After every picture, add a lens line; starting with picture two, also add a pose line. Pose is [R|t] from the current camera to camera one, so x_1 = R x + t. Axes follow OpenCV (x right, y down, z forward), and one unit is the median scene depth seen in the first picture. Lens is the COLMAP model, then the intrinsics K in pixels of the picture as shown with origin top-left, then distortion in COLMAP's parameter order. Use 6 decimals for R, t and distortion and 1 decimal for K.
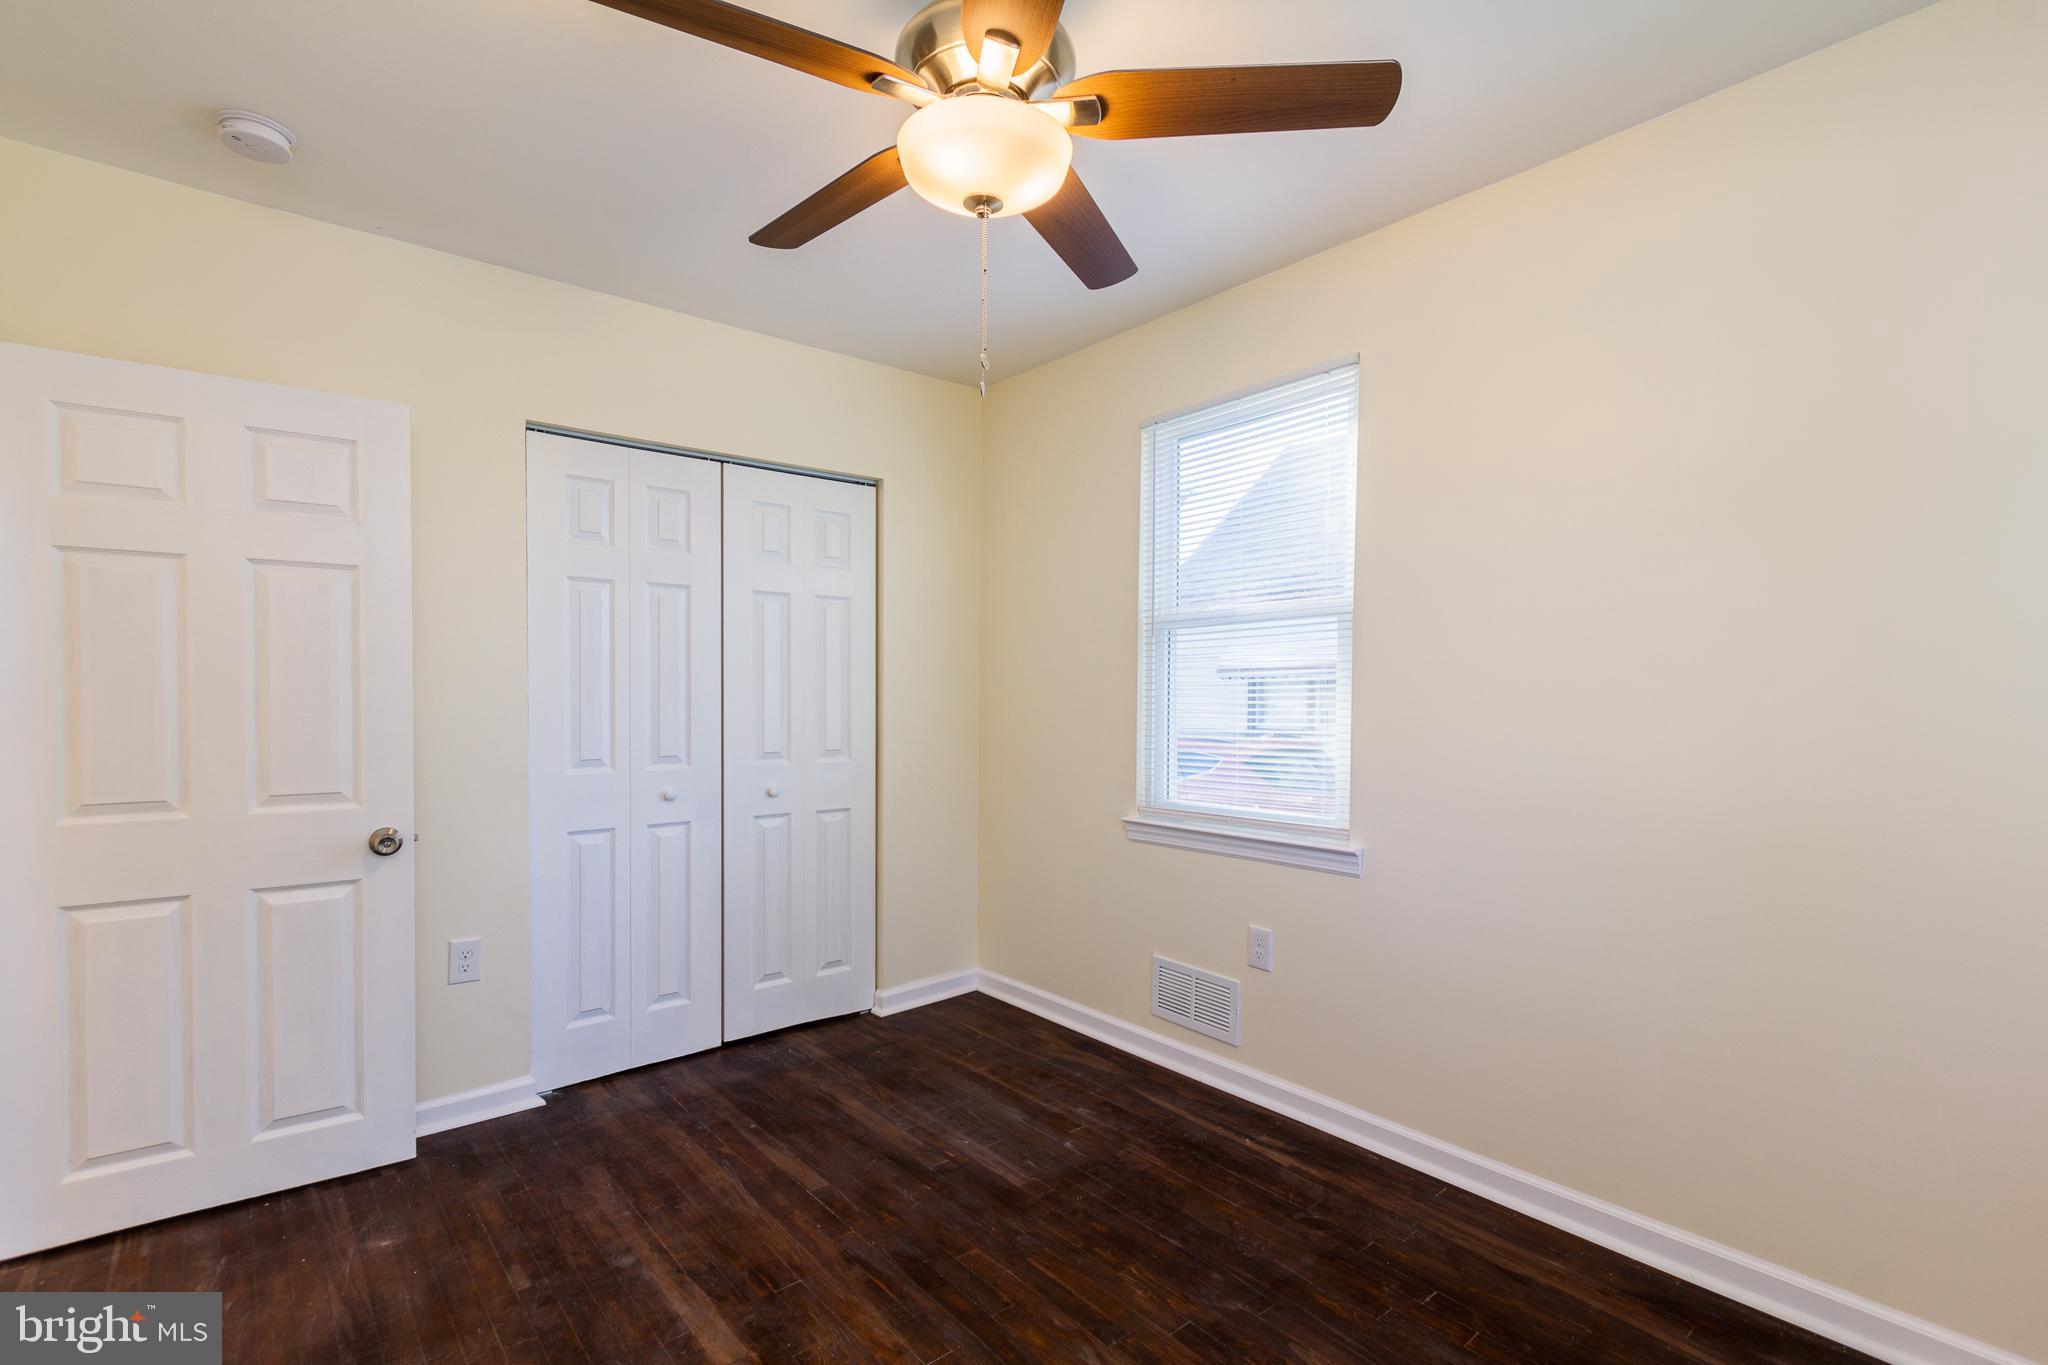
lens RADIAL K [[933.9, 0, 1018.1], [0, 933.9, 711.5], [0, 0, 1]] dist [0.012291, -0.006060]
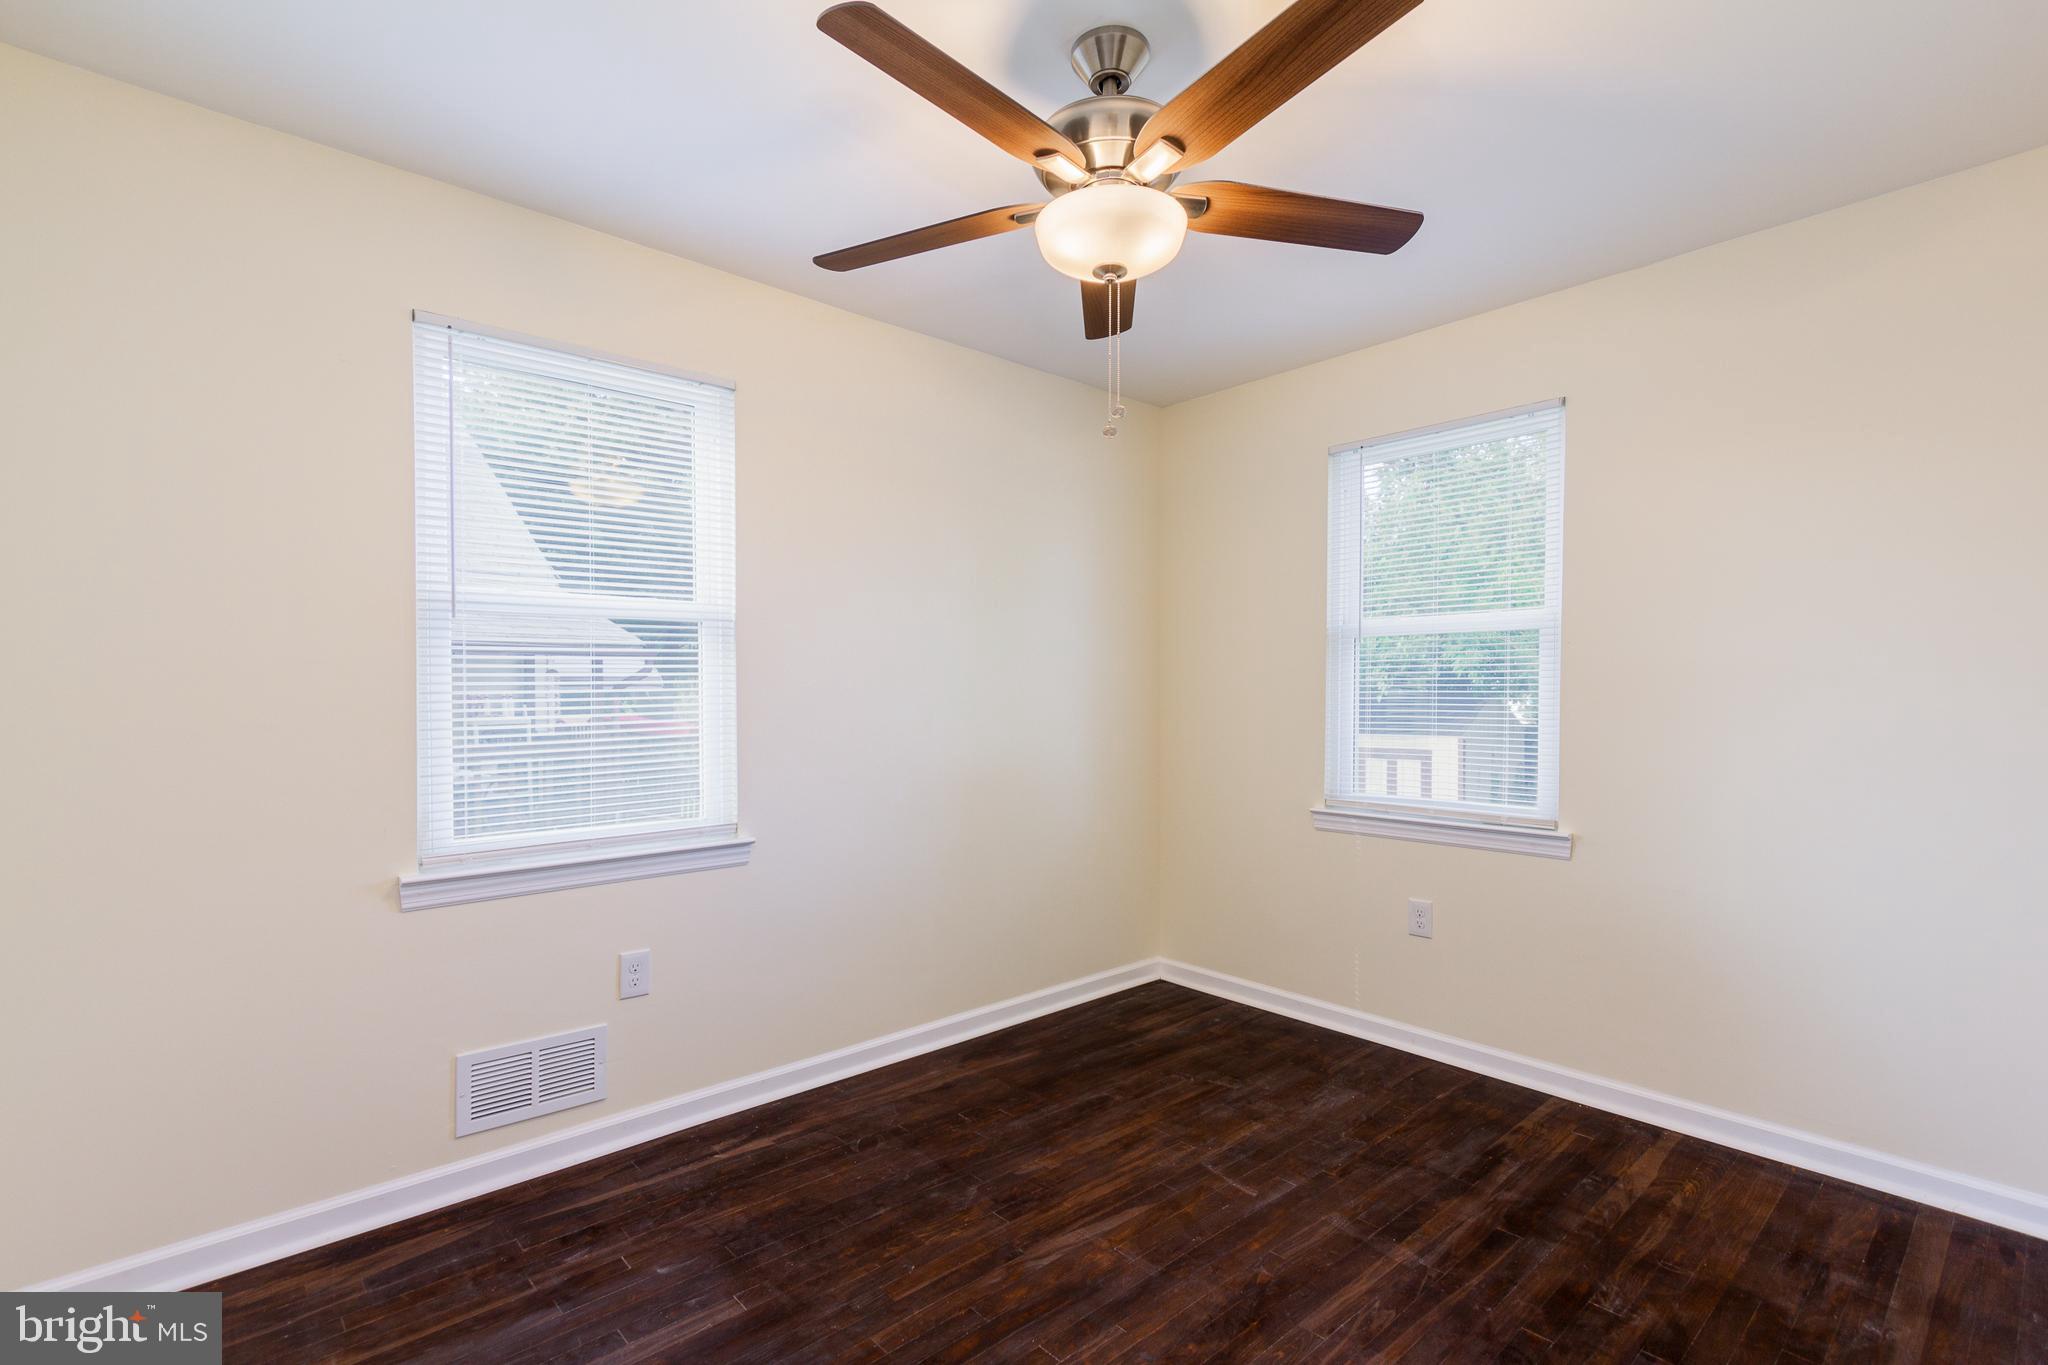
lens RADIAL K [[933.9, 0, 1018.1], [0, 933.9, 711.5], [0, 0, 1]] dist [0.012291, -0.006060]
pose [[-0.034962, -0.020896, 0.999170, -0.742603], [0.022541, 0.999511, 0.021692, -0.017775], [-0.999134, 0.023280, -0.034474, 0.723844]]
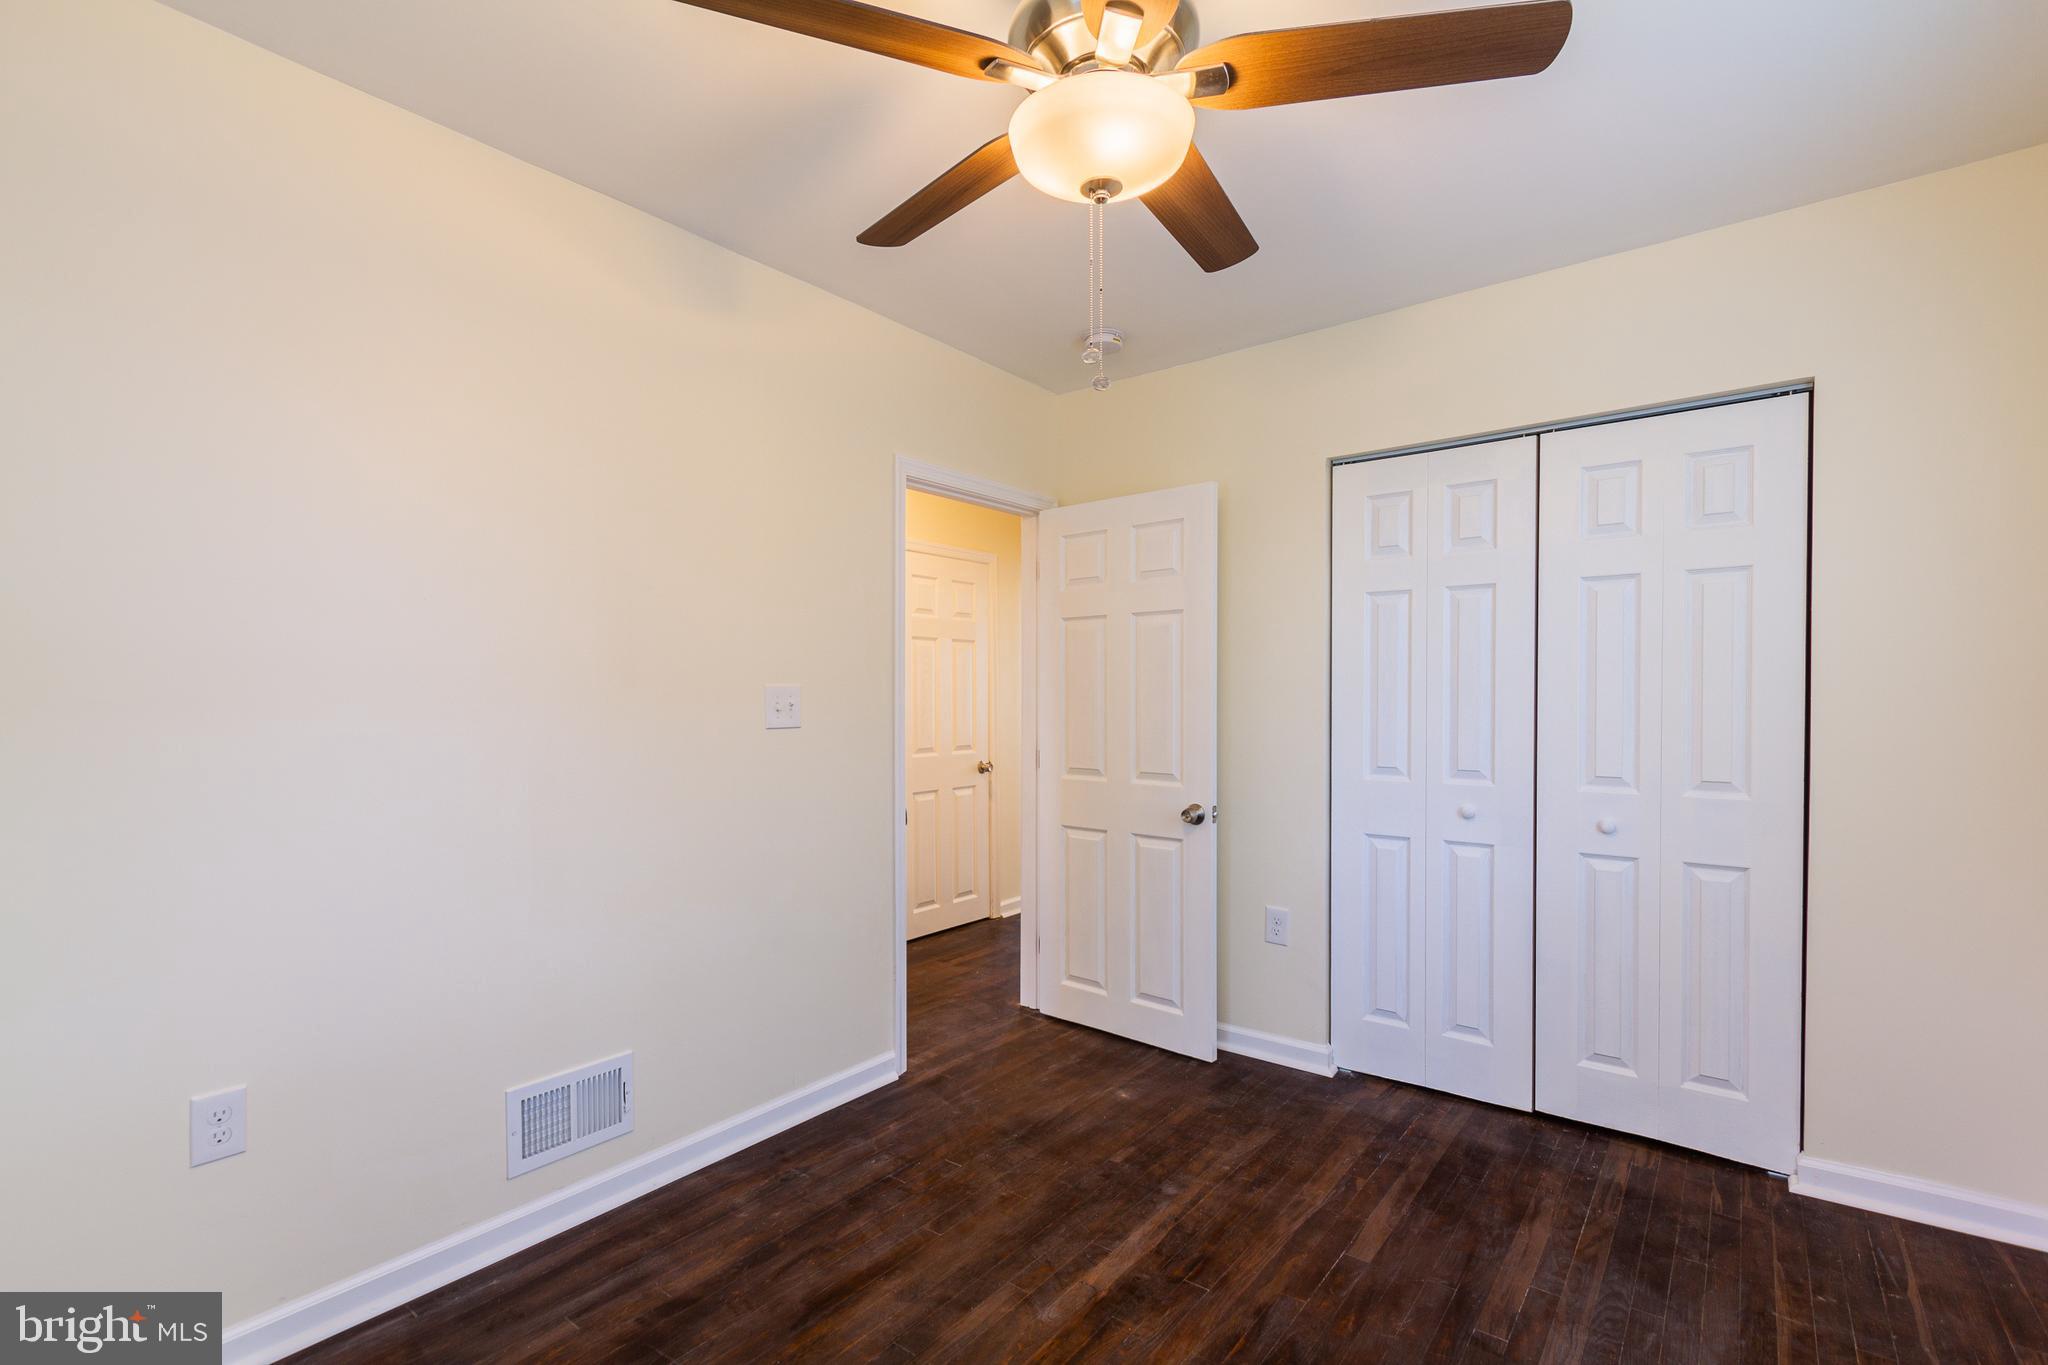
lens RADIAL K [[933.9, 0, 1018.1], [0, 933.9, 711.5], [0, 0, 1]] dist [0.012291, -0.006060]
pose [[0.210671, 0.010637, -0.977499, 0.543163], [-0.018286, 0.999809, 0.006939, -0.011348], [0.977386, 0.016412, 0.210825, 0.450876]]
